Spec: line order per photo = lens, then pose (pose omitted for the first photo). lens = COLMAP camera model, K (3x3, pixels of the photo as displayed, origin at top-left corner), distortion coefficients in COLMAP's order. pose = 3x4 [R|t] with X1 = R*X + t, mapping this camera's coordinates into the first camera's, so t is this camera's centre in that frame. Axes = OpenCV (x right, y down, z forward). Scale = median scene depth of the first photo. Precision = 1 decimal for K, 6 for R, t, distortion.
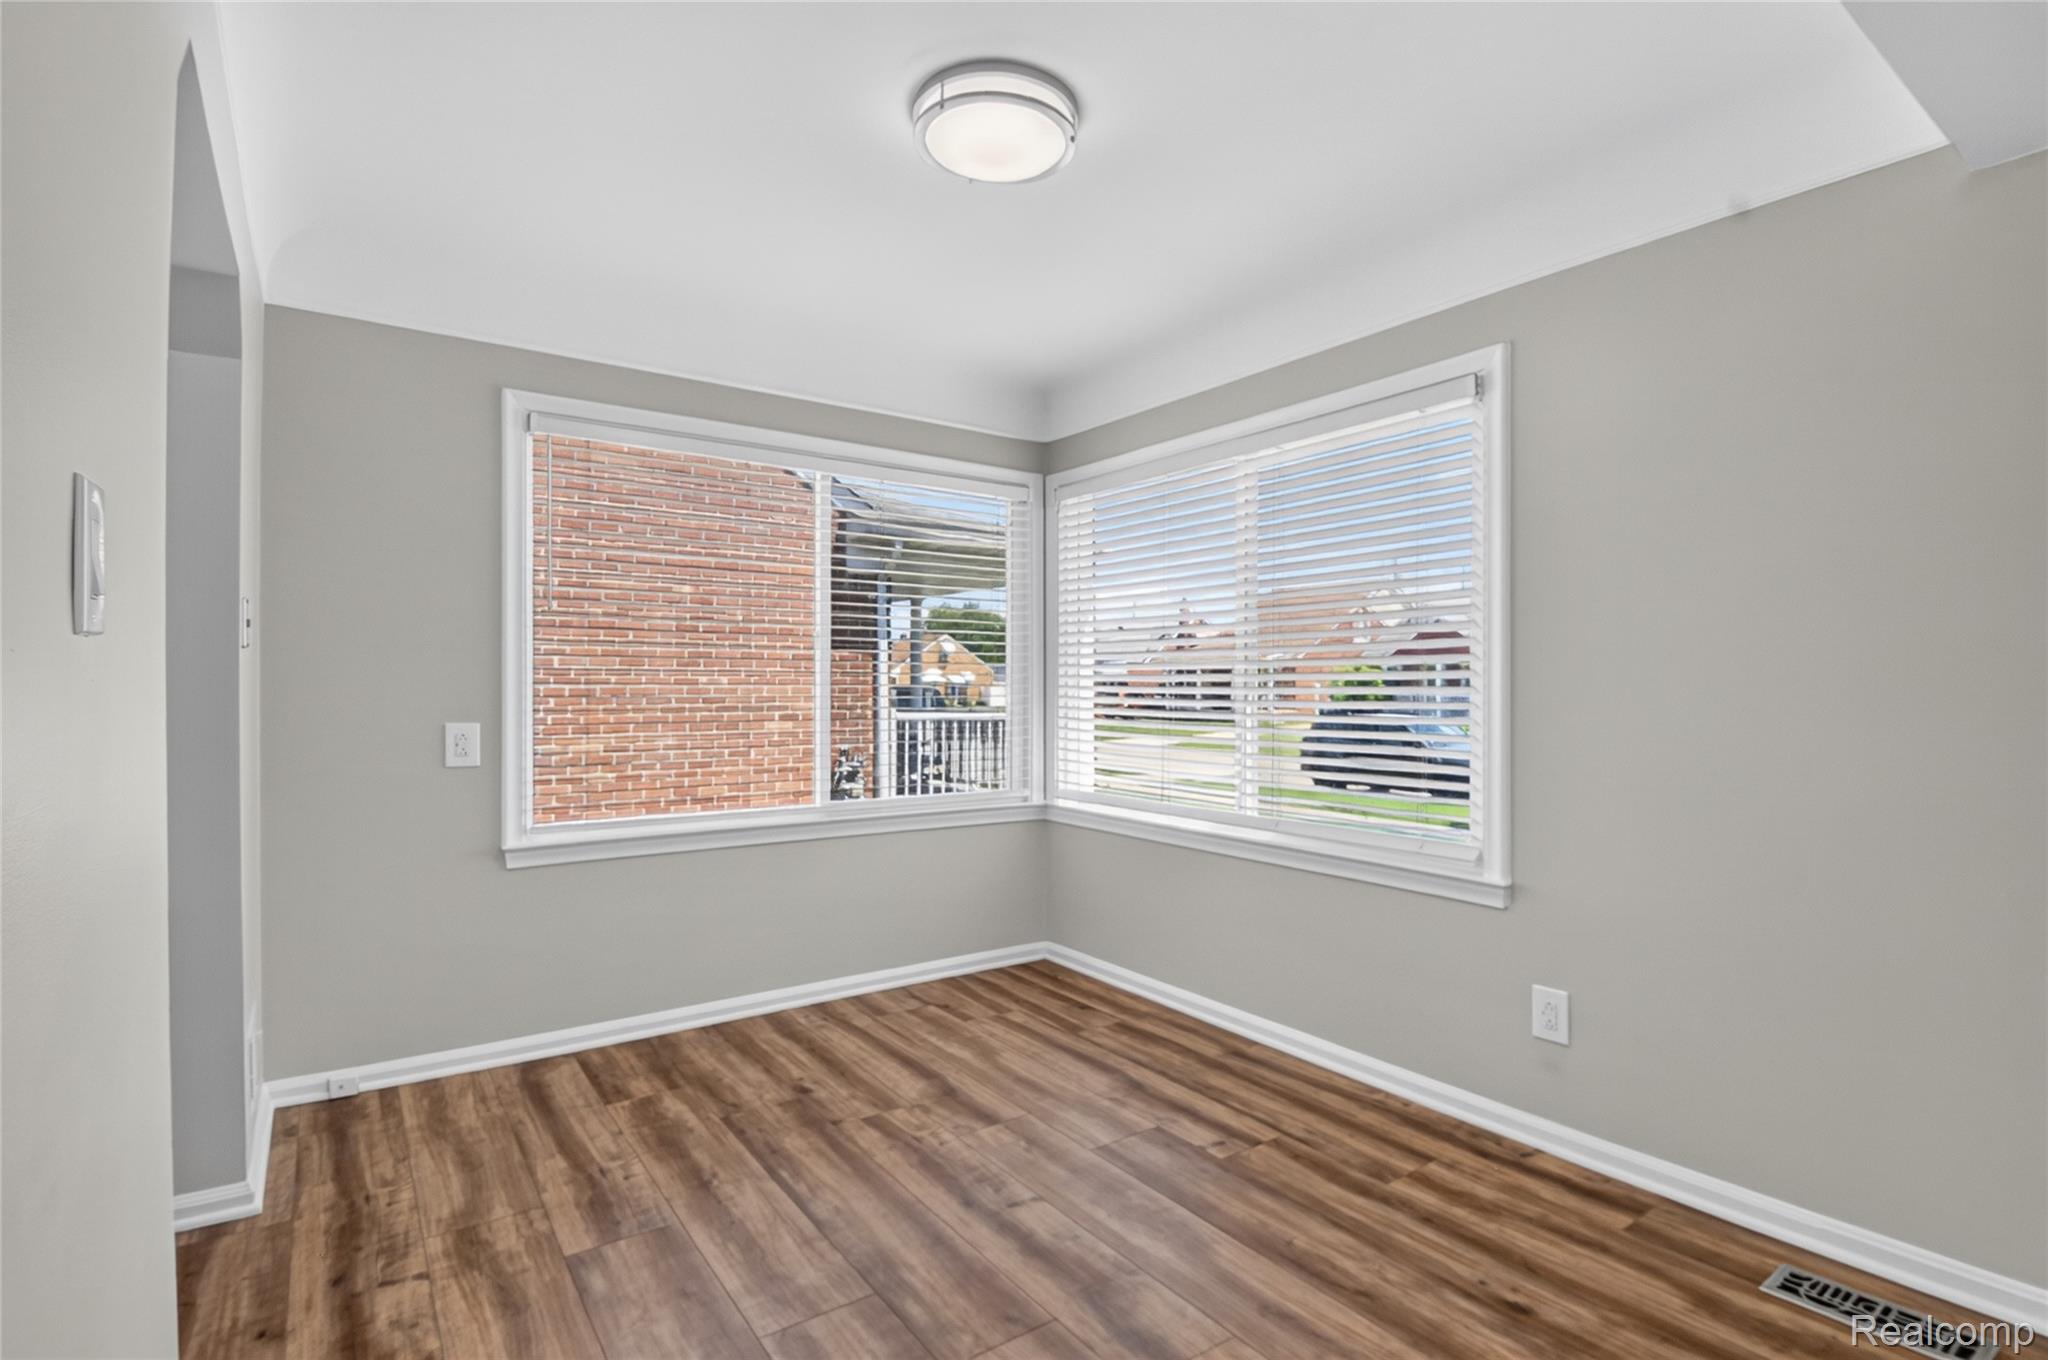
lens RADIAL K [[985.8, 0, 1034.5], [0, 985.8, 687.7], [0, 0, 1]] dist [-0.004553, -0.003400]
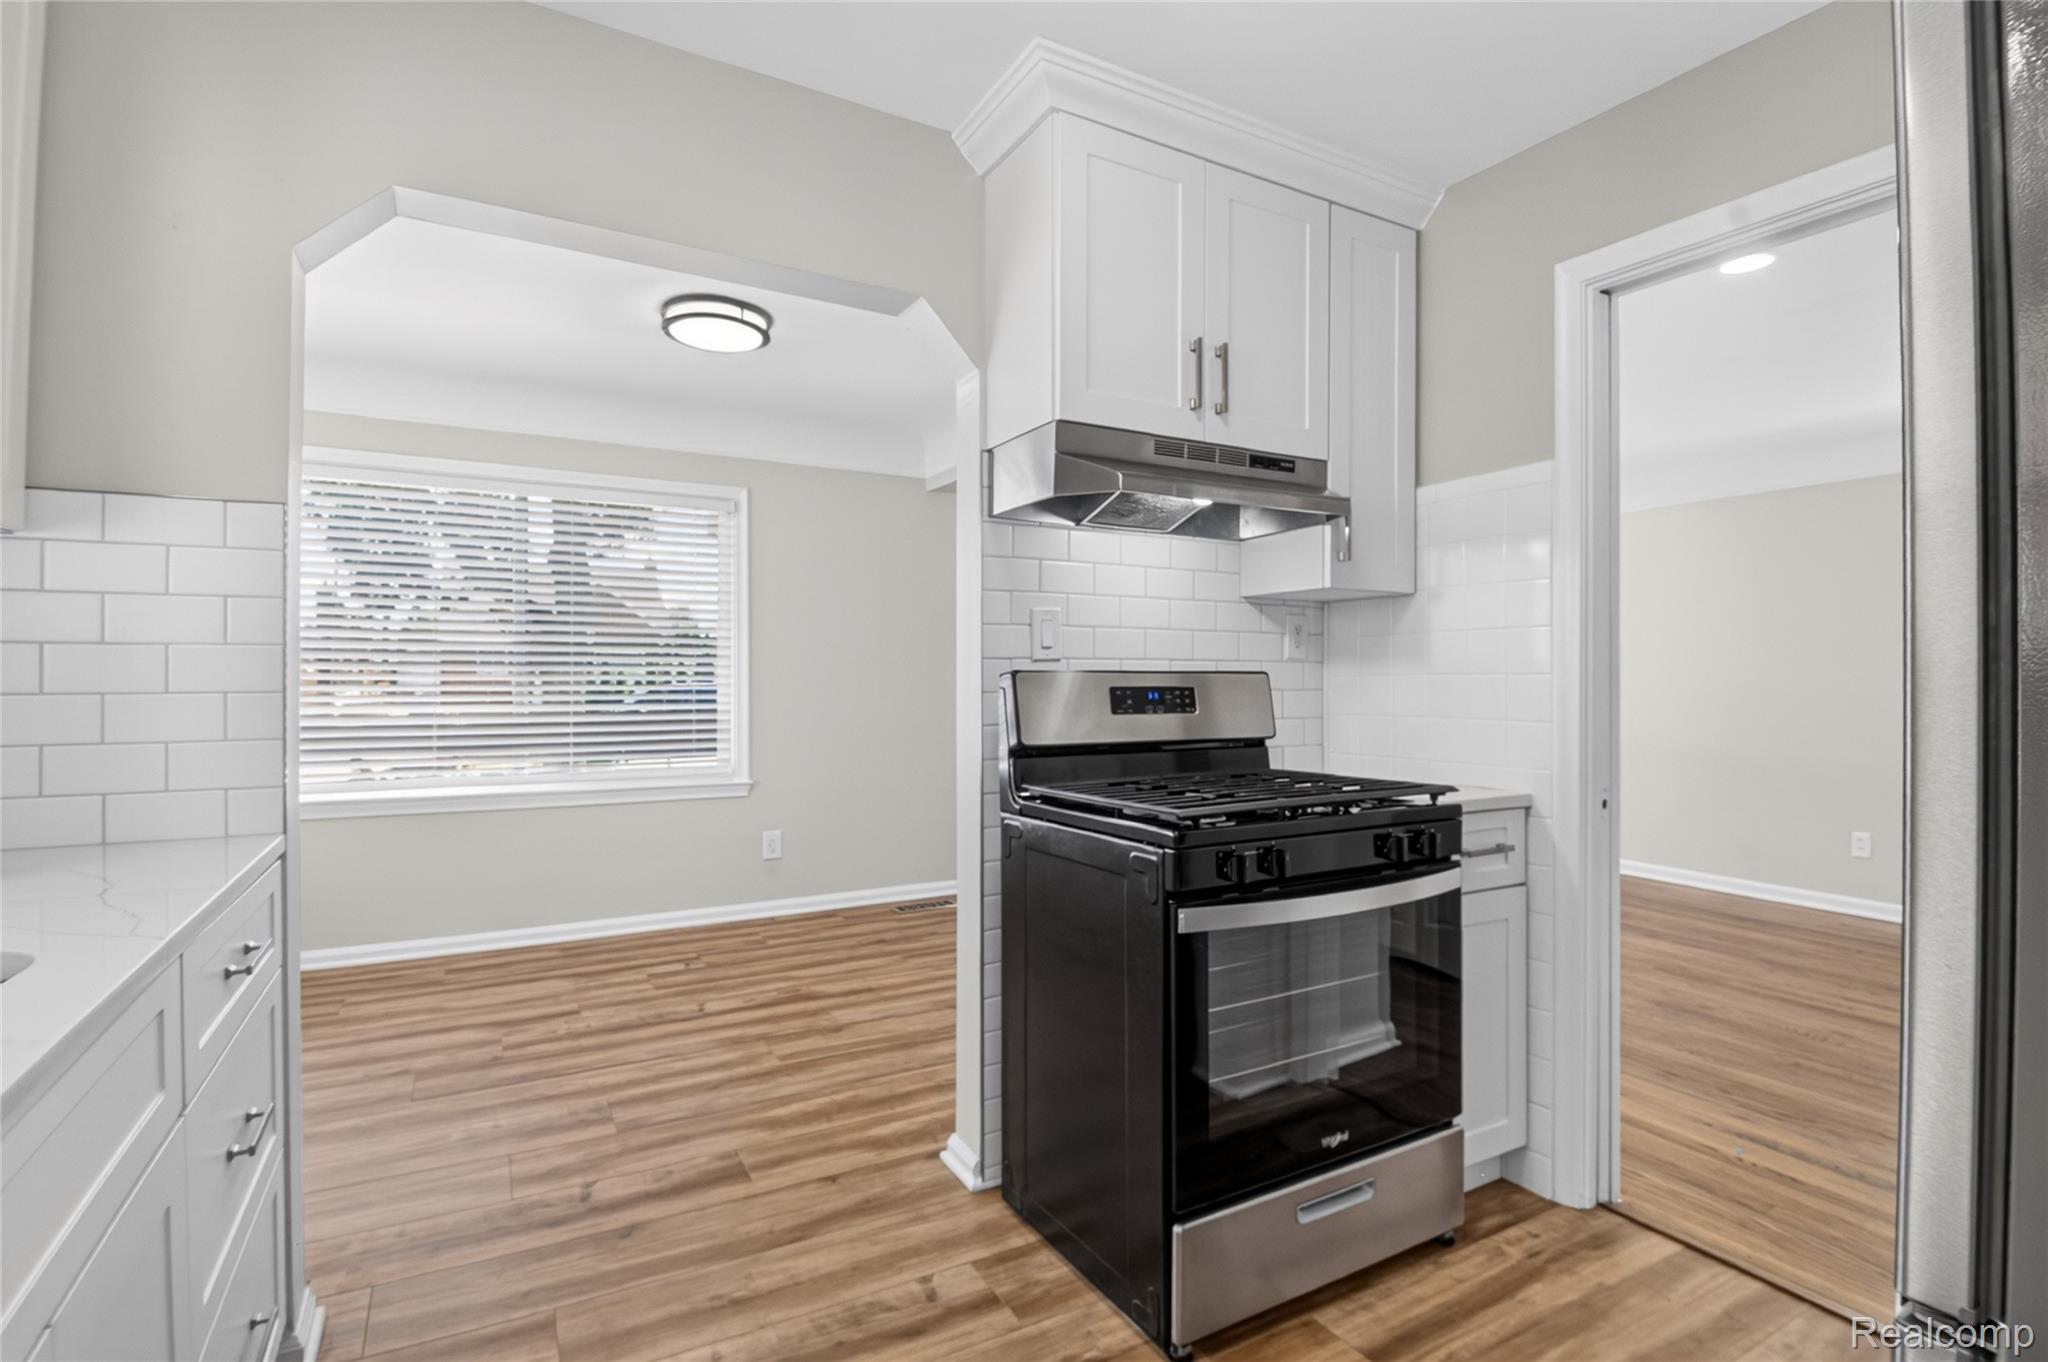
lens RADIAL K [[985.8, 0, 1035.5], [0, 985.8, 680.1], [0, 0, 1]] dist [-0.004553, -0.003400]
pose [[0.112926, -0.003307, 0.993598, -1.348857], [0.005040, 0.999984, 0.002755, 0.006146], [-0.993591, 0.004697, 0.112941, 0.272647]]
